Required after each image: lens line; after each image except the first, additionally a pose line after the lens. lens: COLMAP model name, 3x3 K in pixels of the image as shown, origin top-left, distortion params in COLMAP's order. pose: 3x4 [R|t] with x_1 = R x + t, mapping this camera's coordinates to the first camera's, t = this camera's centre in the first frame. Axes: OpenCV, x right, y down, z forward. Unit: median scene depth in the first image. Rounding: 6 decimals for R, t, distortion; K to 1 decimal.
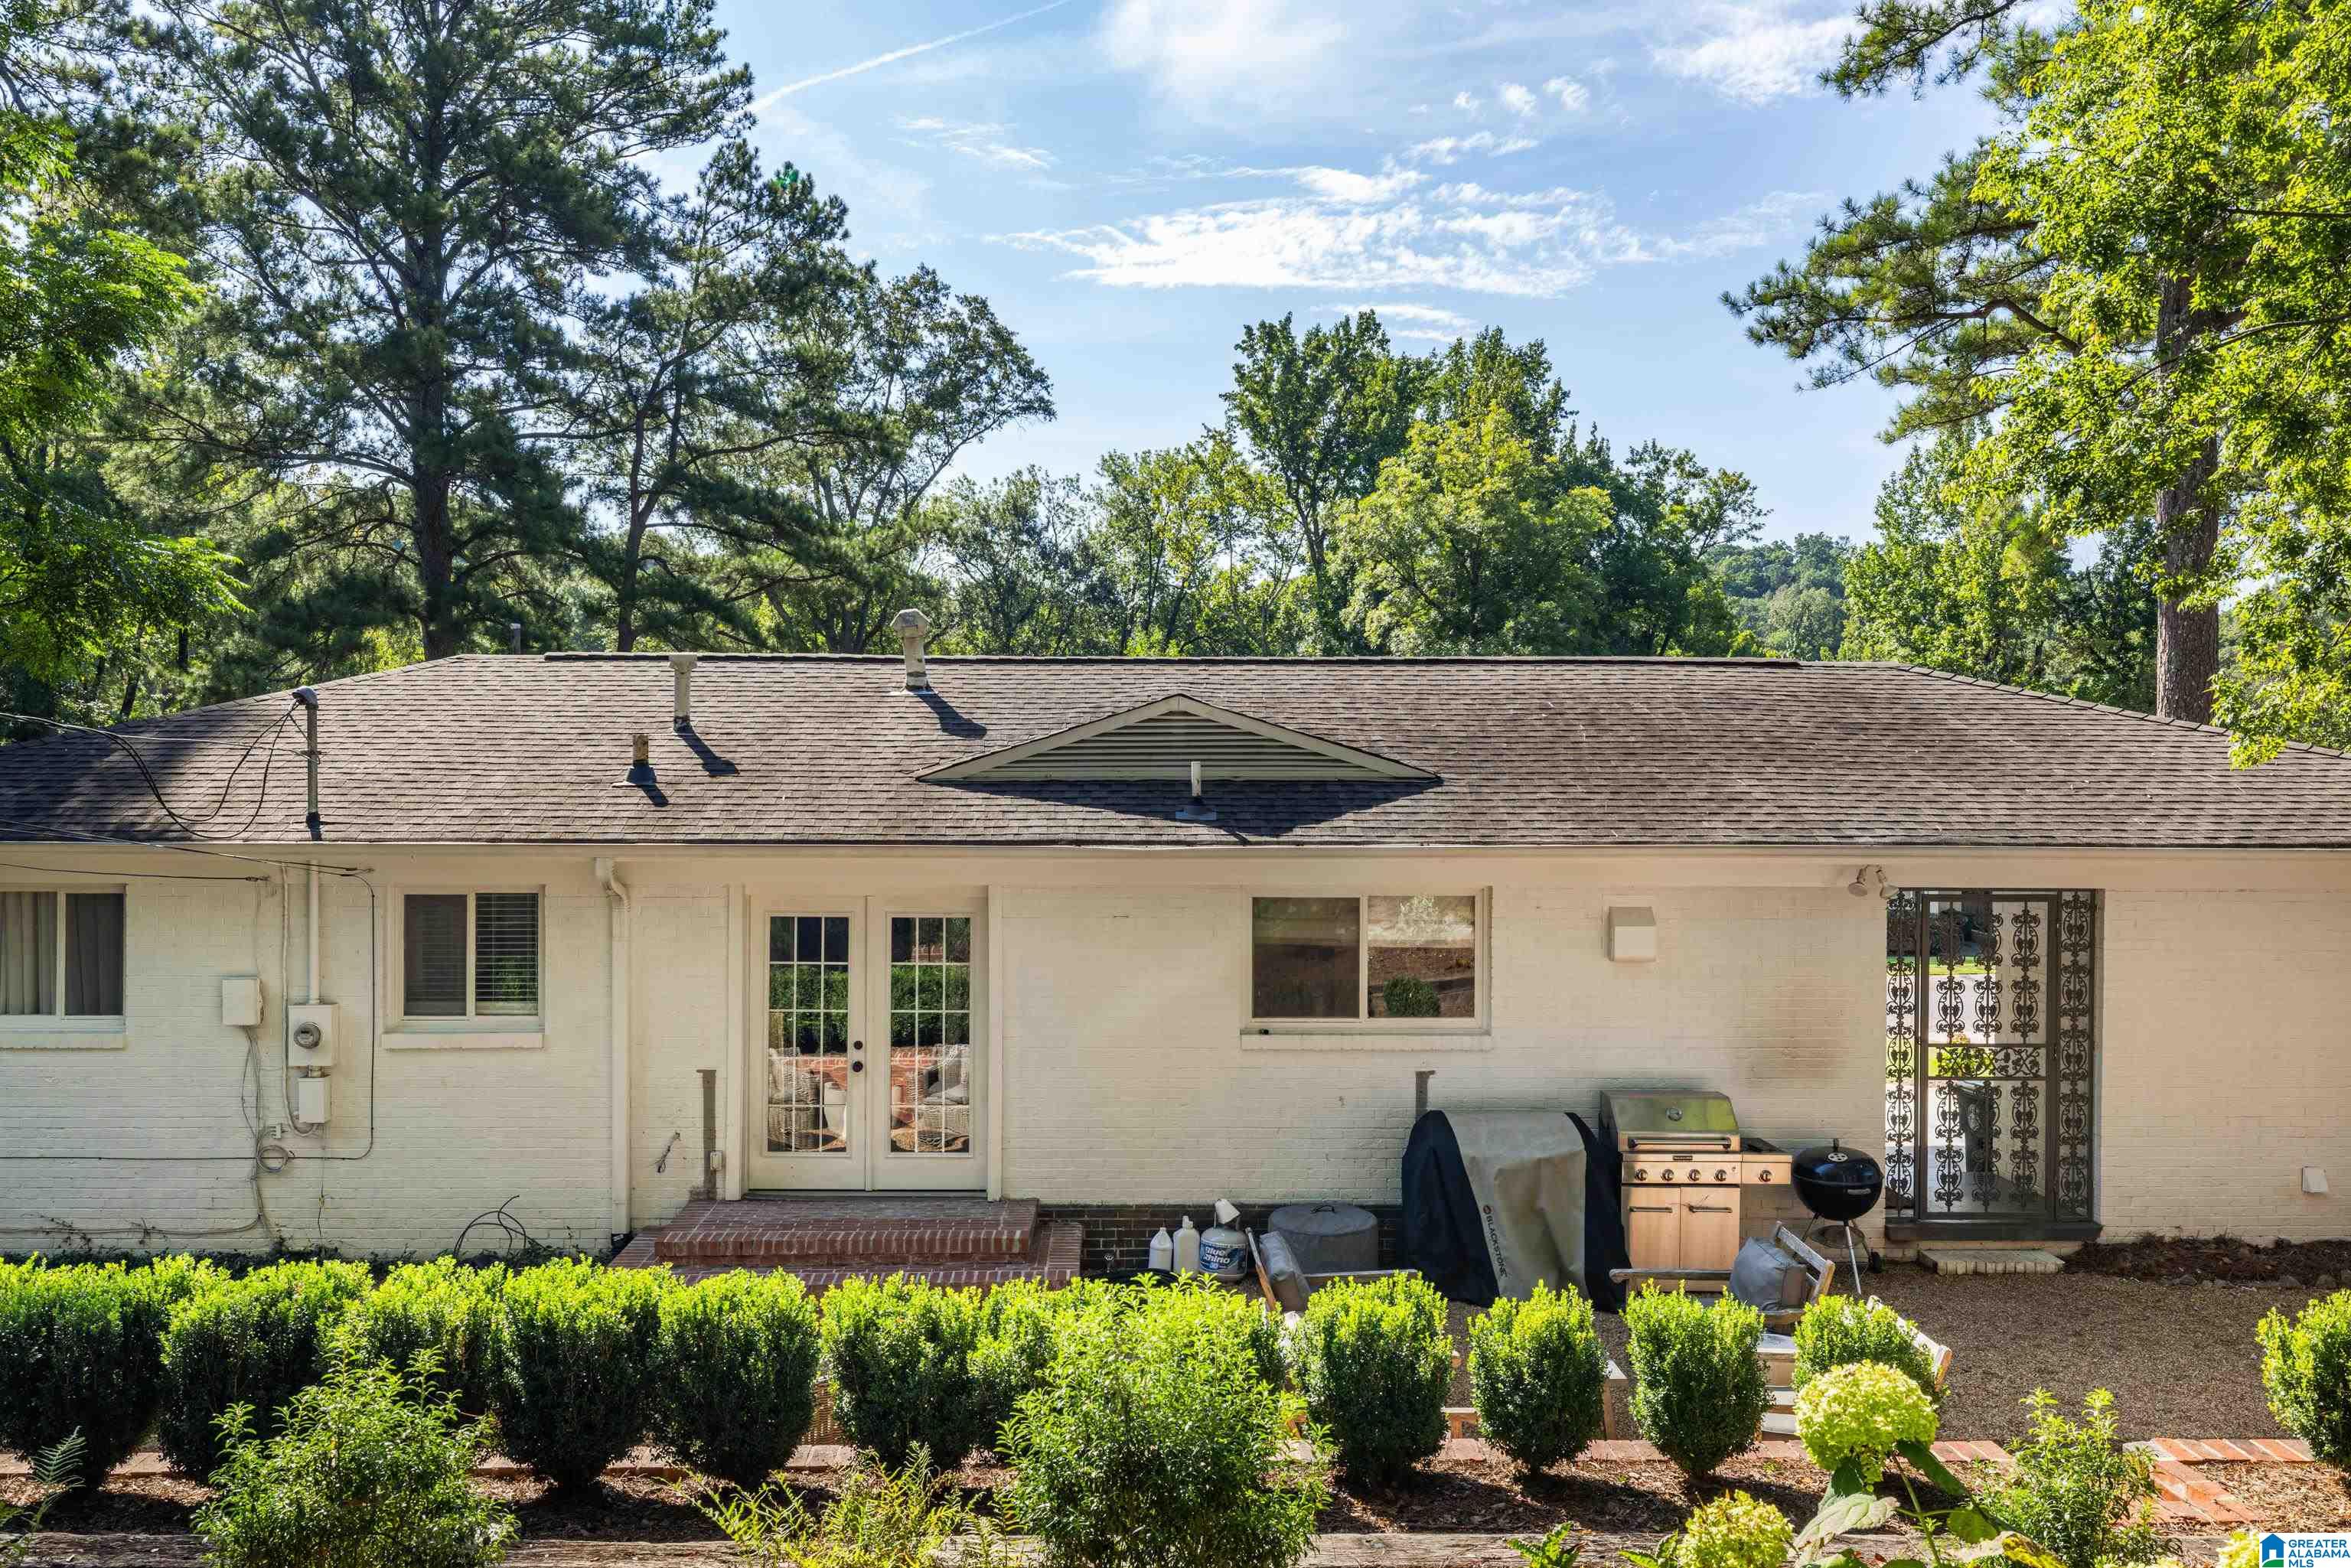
lens RADIAL K [[1785.0, 0, 1175.5], [0, 1785.0, 784.0], [0, 0, 1]] dist [-0.003086, 0.000416]
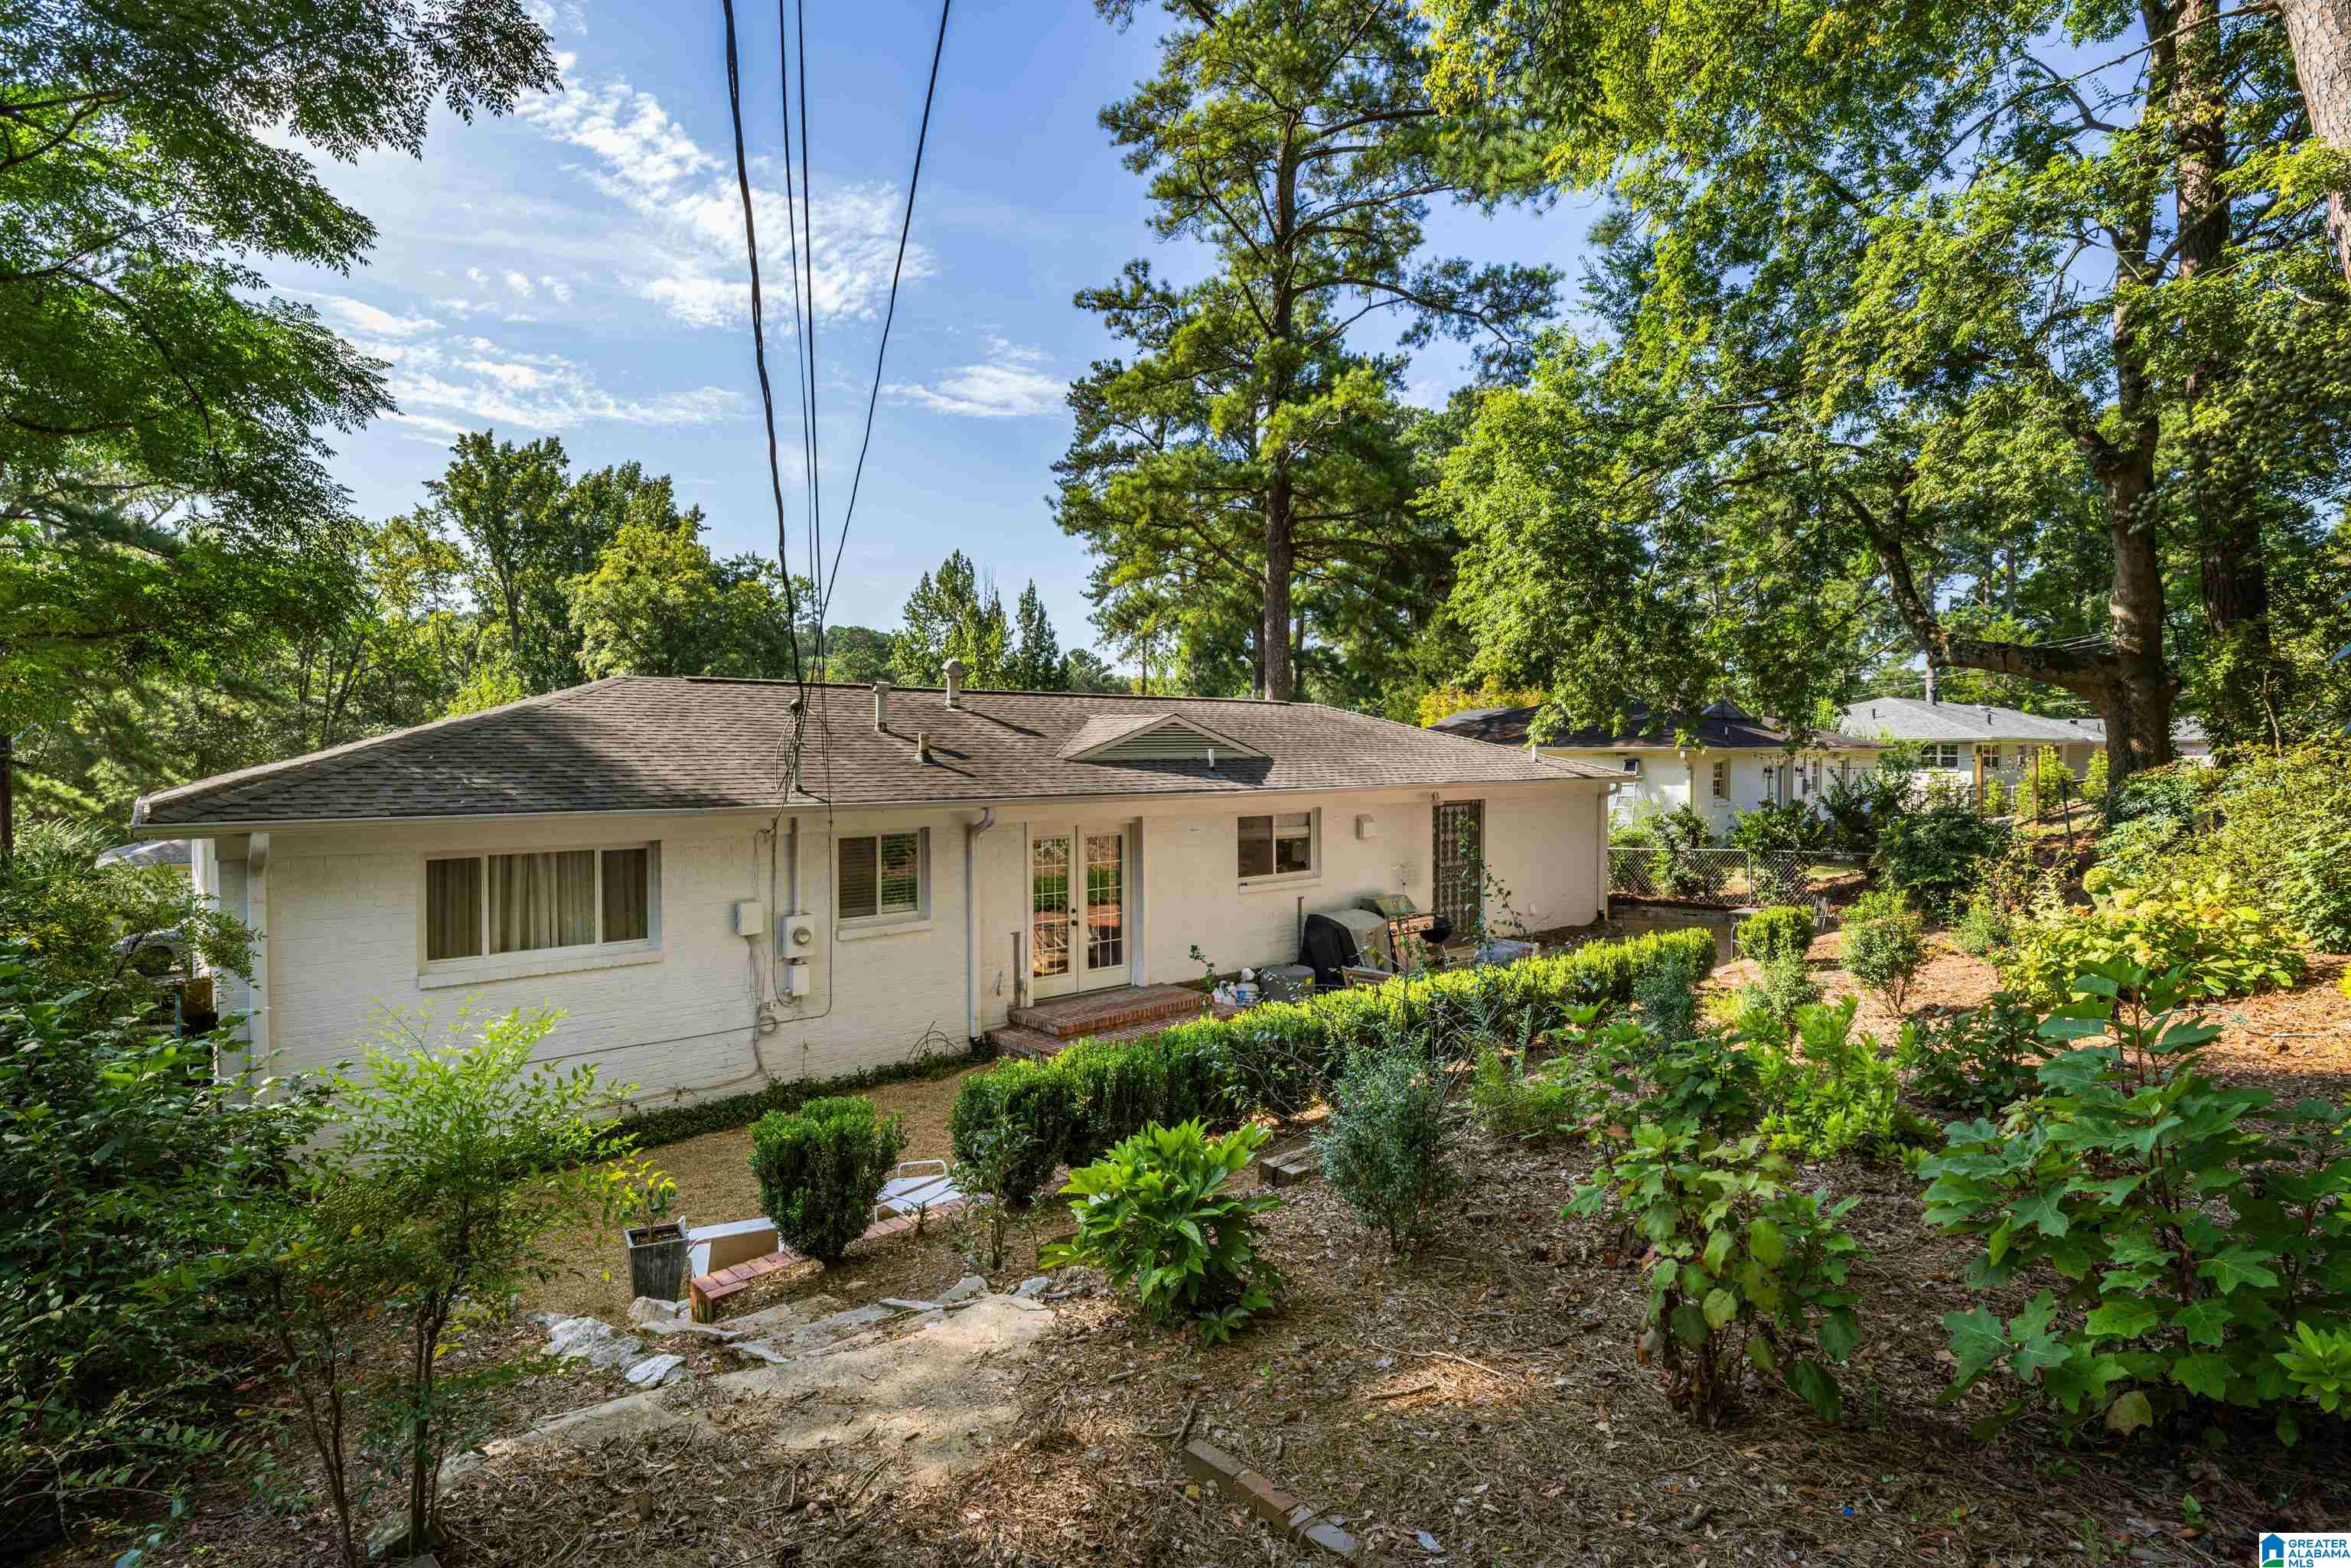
lens RADIAL K [[1156.3, 0, 1175.5], [0, 1156.3, 784.0], [0, 0, 1]] dist [-0.029410, 0.000018]
pose [[0.749944, -0.021970, 0.661137, -0.844404], [0.017410, 0.999758, 0.013475, 0.008496], [-0.661272, 0.001405, 0.750145, 0.082103]]
